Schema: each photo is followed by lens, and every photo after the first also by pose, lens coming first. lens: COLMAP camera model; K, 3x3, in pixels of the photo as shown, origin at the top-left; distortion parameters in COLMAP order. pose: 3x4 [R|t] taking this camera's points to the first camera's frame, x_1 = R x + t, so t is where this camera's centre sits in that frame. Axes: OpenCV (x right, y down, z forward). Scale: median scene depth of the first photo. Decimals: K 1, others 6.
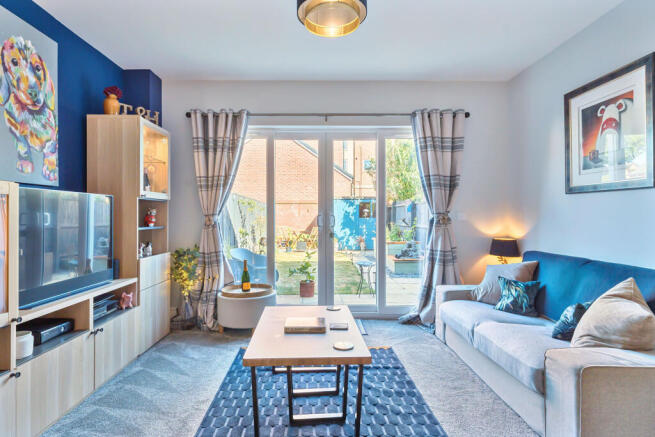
lens RADIAL K [[360.7, 0, 320.6], [0, 360.7, 217.0], [0, 0, 1]] dist [-0.001934, -0.000747]
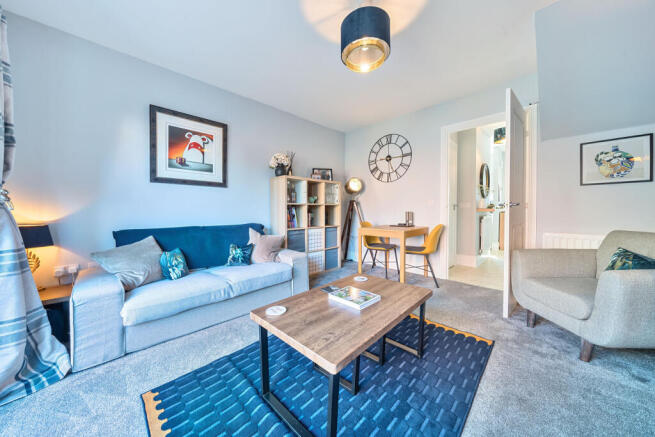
lens RADIAL K [[226.2, 0, 324.3], [0, 226.2, 212.3], [0, 0, 1]] dist [-0.005494, 0.000415]
pose [[-0.699639, -0.006398, 0.714468, -0.341310], [0.004559, 0.999900, 0.013418, 0.038415], [-0.714482, 0.012644, -0.699540, 1.152618]]
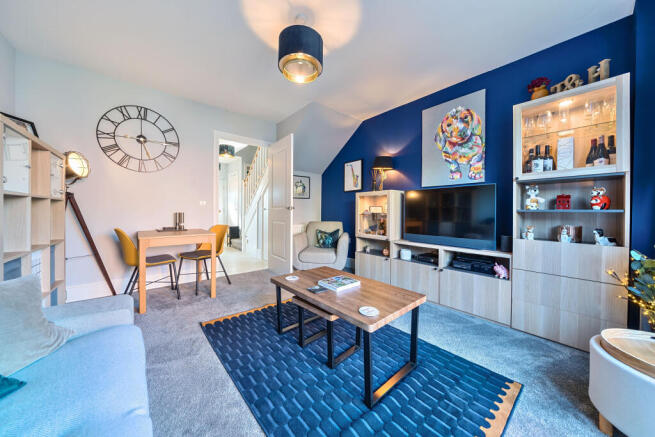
lens RADIAL K [[226.2, 0, 324.0], [0, 226.2, 214.3], [0, 0, 1]] dist [-0.005494, 0.000415]
pose [[-0.774107, 0.001441, -0.633053, 0.372733], [-0.008638, 0.999880, 0.012839, 0.042475], [0.632996, 0.015407, -0.774002, 1.195177]]
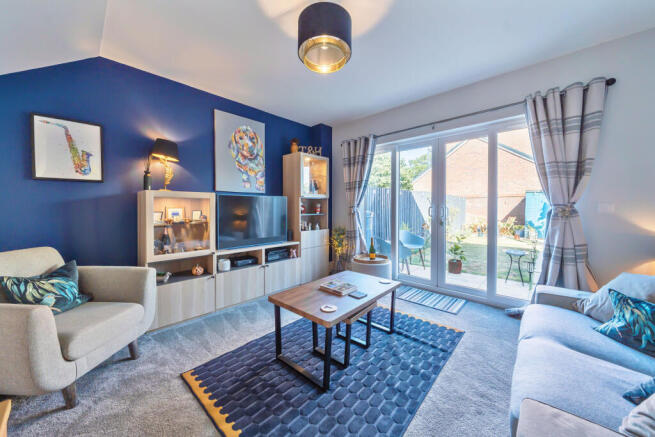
lens RADIAL K [[233.4, 0, 325.2], [0, 233.4, 210.0], [0, 0, 1]] dist [-0.010401, -0.000004]
pose [[0.720185, 0.008452, -0.693731, 0.406481], [-0.002033, 0.999947, 0.010072, -0.002748], [0.693779, -0.005843, 0.720164, 0.251933]]
